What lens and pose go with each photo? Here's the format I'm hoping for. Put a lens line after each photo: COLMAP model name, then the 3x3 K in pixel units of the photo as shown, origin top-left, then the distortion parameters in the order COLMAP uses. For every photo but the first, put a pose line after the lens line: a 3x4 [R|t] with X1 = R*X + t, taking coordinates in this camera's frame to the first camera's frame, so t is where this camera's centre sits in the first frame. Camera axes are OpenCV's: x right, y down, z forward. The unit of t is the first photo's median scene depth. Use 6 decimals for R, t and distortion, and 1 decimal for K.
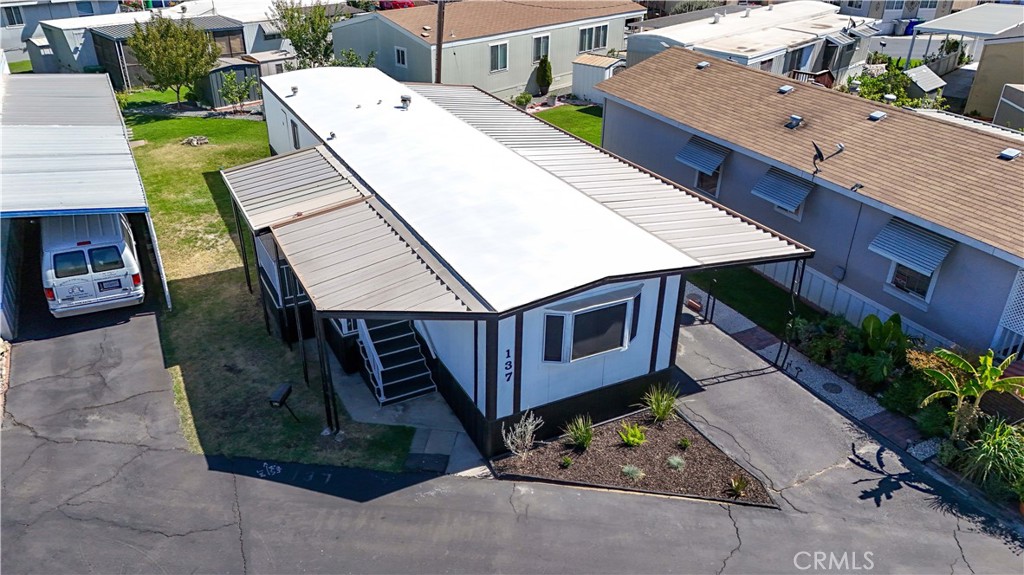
lens RADIAL K [[749.2, 0, 512.3], [0, 749.2, 288.6], [0, 0, 1]] dist [0.077751, -0.069057]
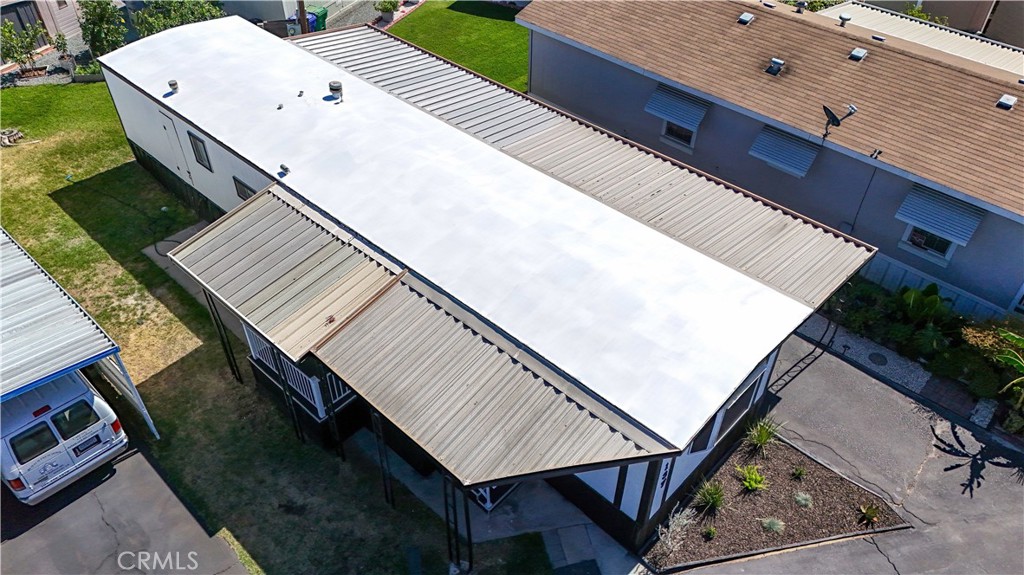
lens RADIAL K [[749.2, 0, 512.3], [0, 749.2, 288.6], [0, 0, 1]] dist [0.077751, -0.069057]
pose [[0.943534, -0.222931, 0.245044, -0.298842], [0.156864, 0.952167, 0.262243, -0.324693], [-0.291785, -0.208997, 0.933371, 0.189253]]
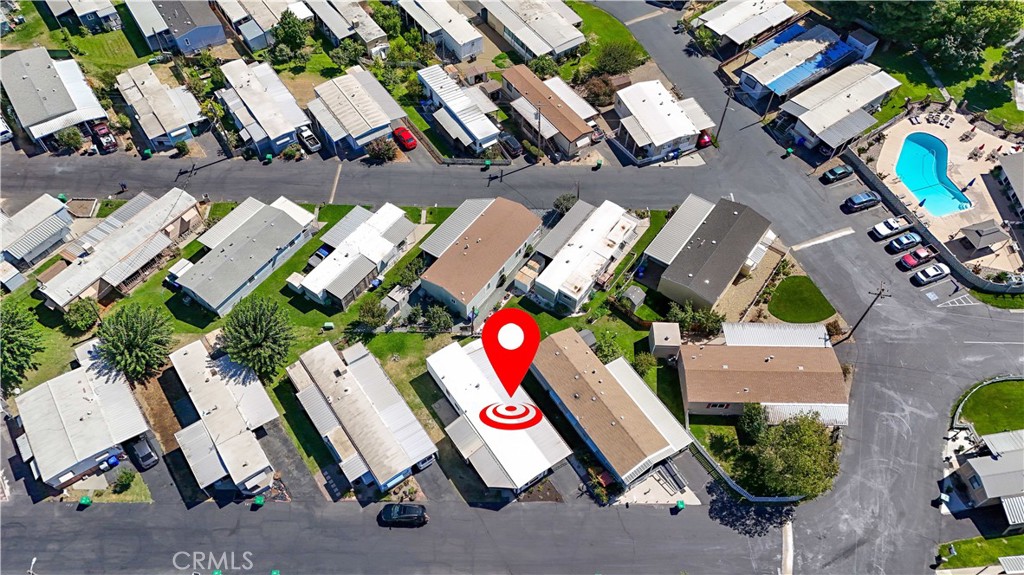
lens RADIAL K [[749.2, 0, 512.3], [0, 749.2, 288.6], [0, 0, 1]] dist [0.077751, -0.069057]
pose [[0.991848, -0.101831, 0.076607, -0.297560], [0.055973, 0.888221, 0.455994, -3.364611], [-0.114478, -0.447988, 0.886680, -2.992360]]
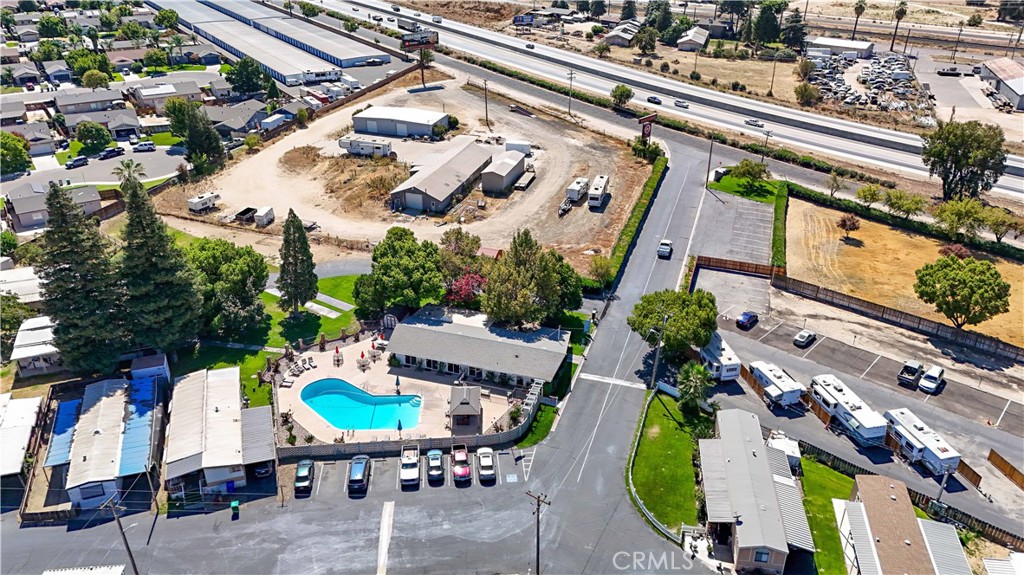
lens RADIAL K [[749.2, 0, 512.3], [0, 749.2, 288.6], [0, 0, 1]] dist [0.077751, -0.069057]
pose [[0.180170, -0.471434, 0.863301, -0.274920], [0.457622, 0.817070, 0.350682, -3.159433], [-0.870701, 0.331884, 0.362950, -0.261142]]
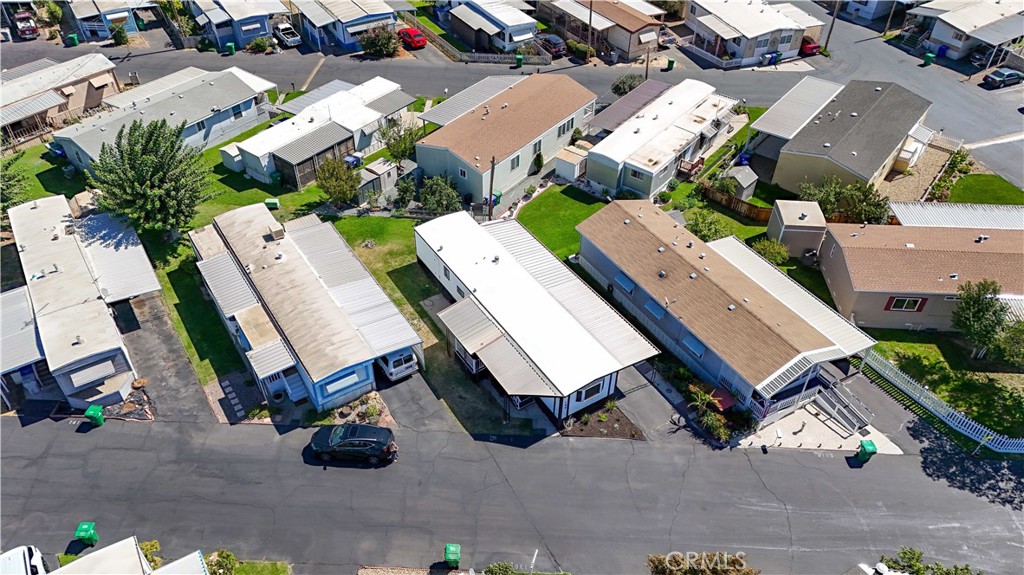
lens RADIAL K [[749.2, 0, 512.3], [0, 749.2, 288.6], [0, 0, 1]] dist [0.077751, -0.069057]
pose [[0.996221, -0.057348, 0.065224, -0.351046], [0.040701, 0.971697, 0.232697, -0.969024], [-0.076723, -0.229163, 0.970360, -1.706049]]
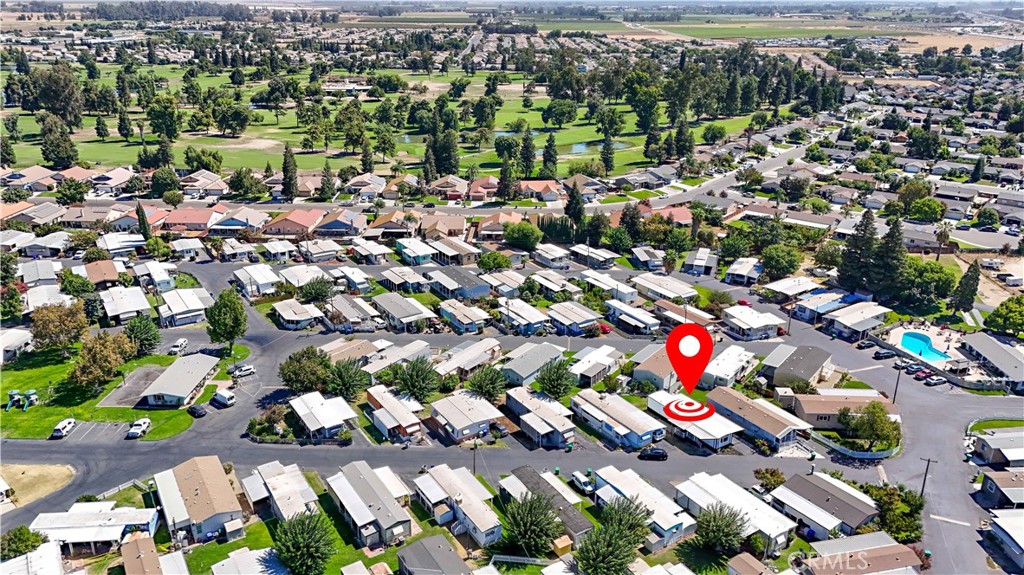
lens RADIAL K [[749.2, 0, 512.3], [0, 749.2, 288.6], [0, 0, 1]] dist [0.077751, -0.069057]
pose [[0.995551, -0.042935, 0.083876, -3.041172], [0.052420, 0.992054, -0.114374, -0.818024], [-0.078299, 0.118262, 0.989891, -7.894431]]
